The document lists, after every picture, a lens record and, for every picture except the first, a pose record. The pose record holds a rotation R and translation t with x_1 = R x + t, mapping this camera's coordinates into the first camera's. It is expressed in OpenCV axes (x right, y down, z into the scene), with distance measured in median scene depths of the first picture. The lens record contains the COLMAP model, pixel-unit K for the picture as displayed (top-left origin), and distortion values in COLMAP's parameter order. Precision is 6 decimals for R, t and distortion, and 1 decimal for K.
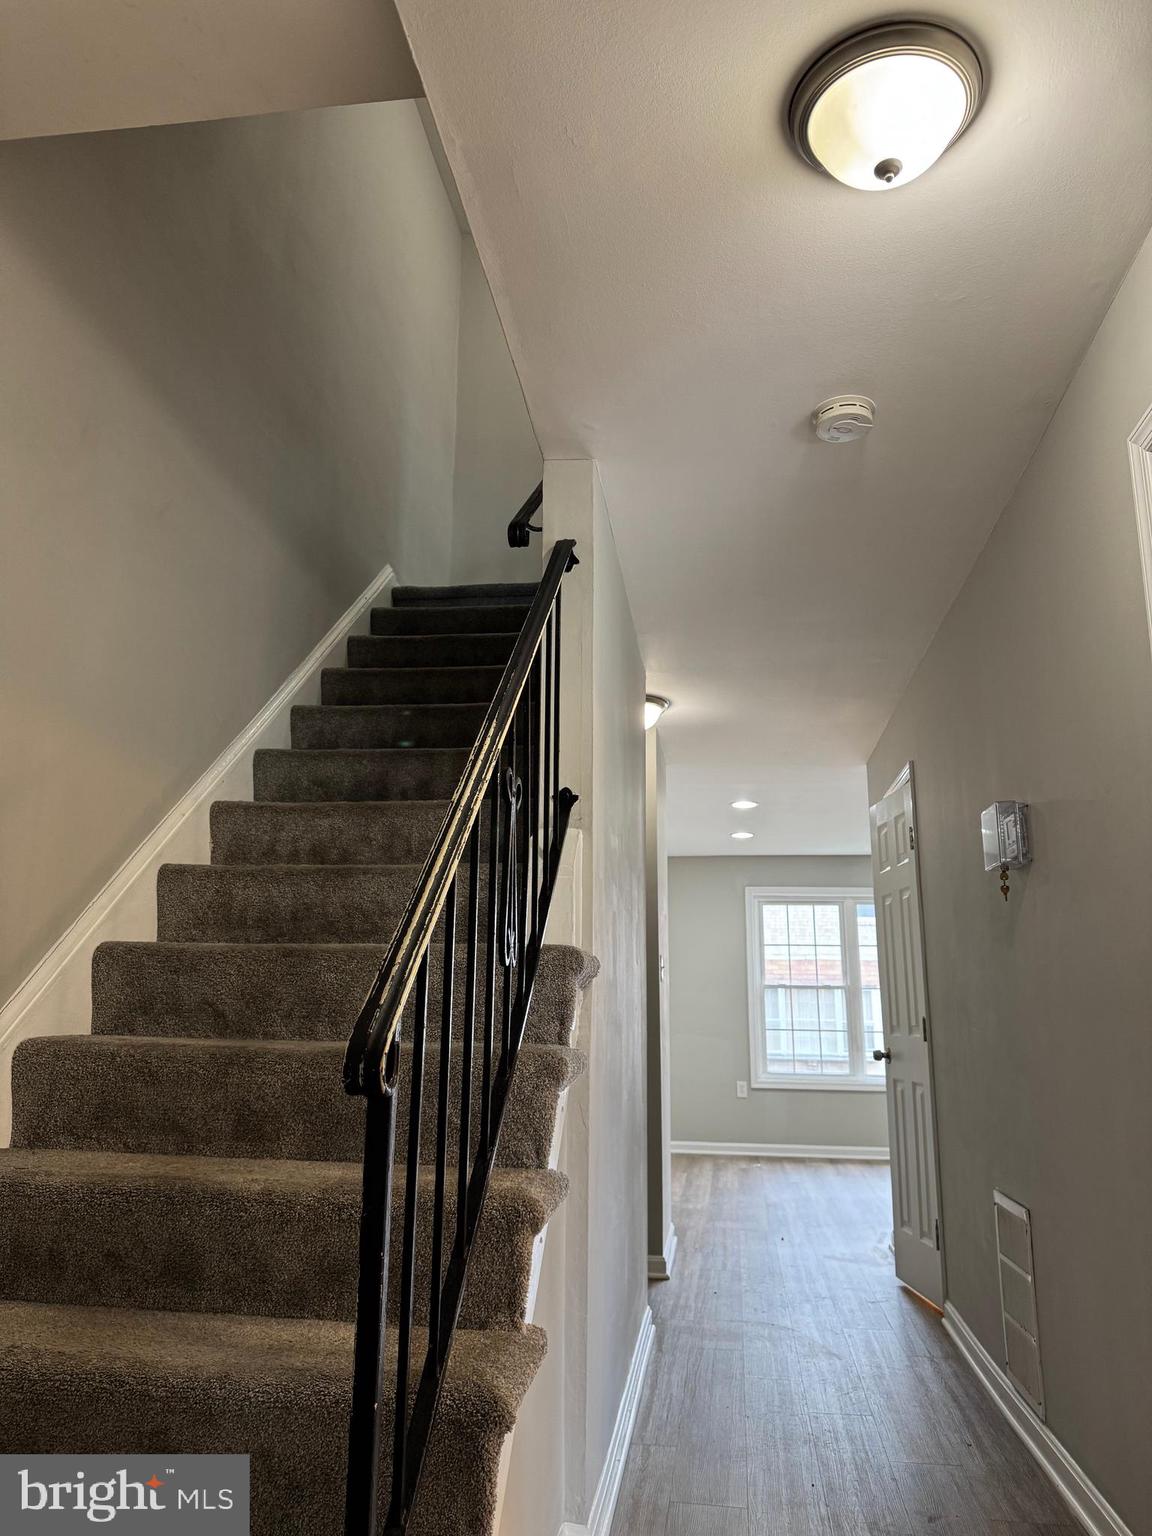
lens RADIAL K [[1074.7, 0, 576.0], [0, 1074.7, 768.0], [0, 0, 1]] dist [0.133159, -0.216417]
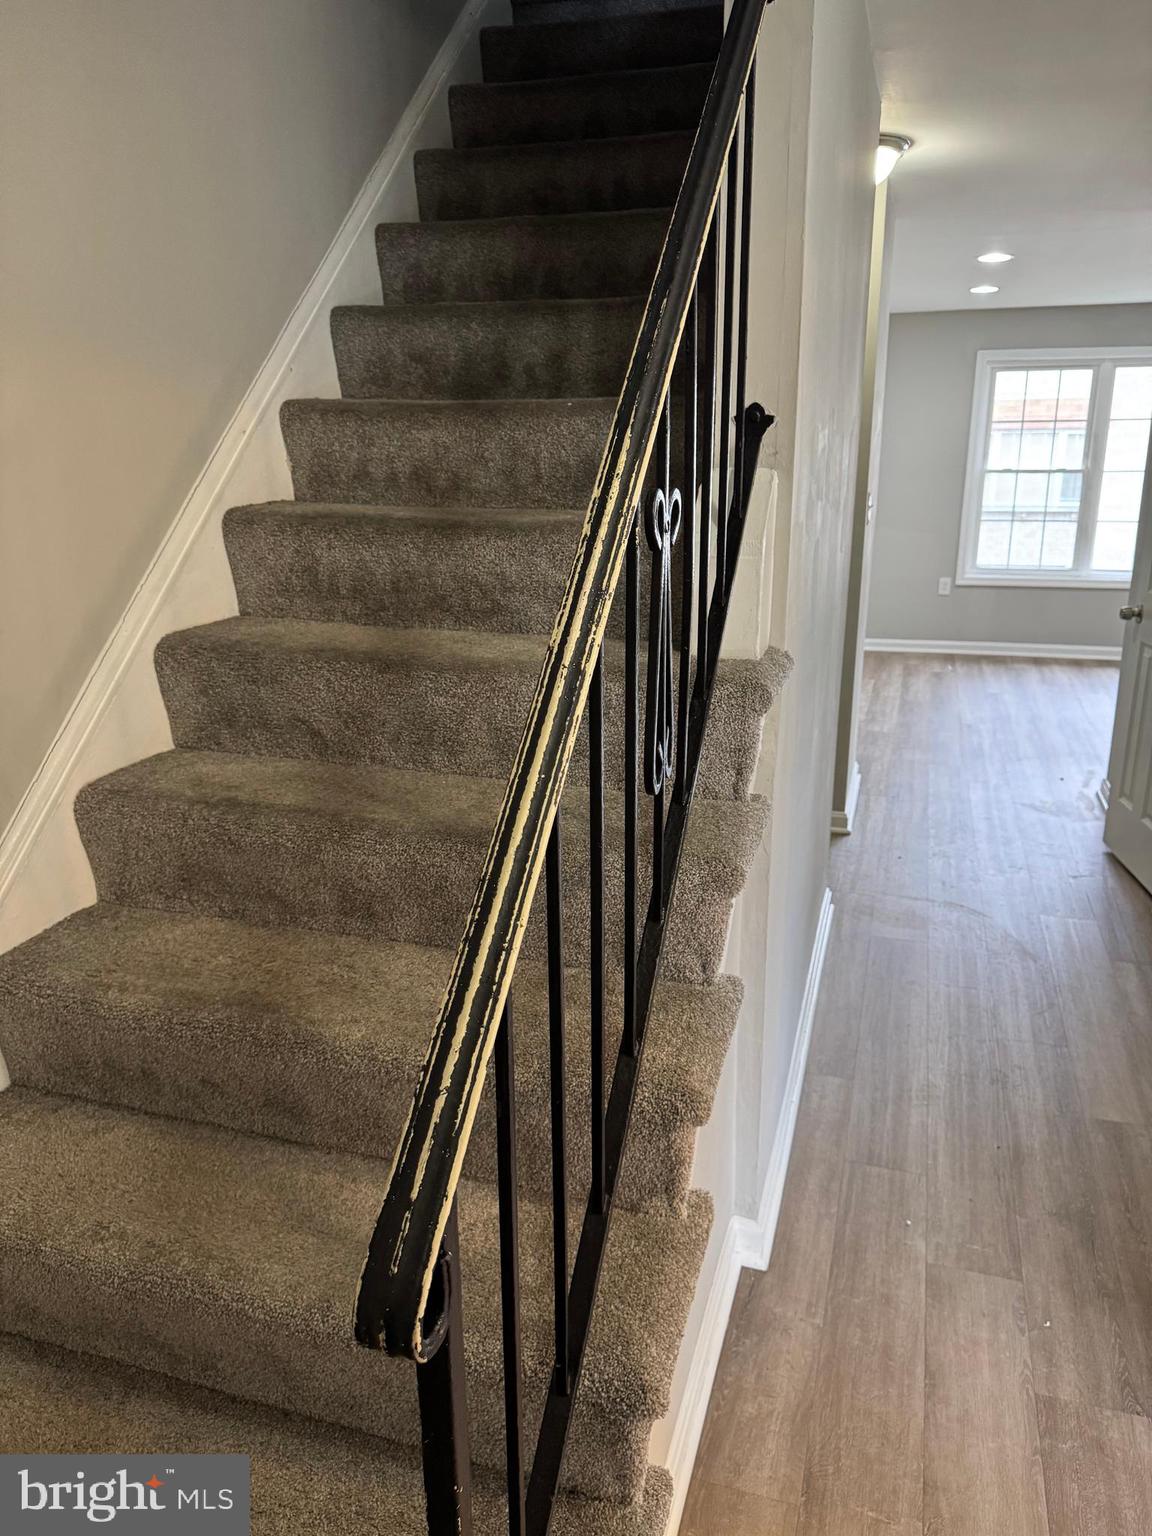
lens RADIAL K [[1083.9, 0, 579.6], [0, 1083.9, 779.2], [0, 0, 1]] dist [0.157004, -0.282757]
pose [[0.987186, 0.029429, -0.156834, -0.002569], [0.051320, 0.872077, 0.486670, -0.096524], [0.151093, -0.488482, 0.859393, 0.232332]]
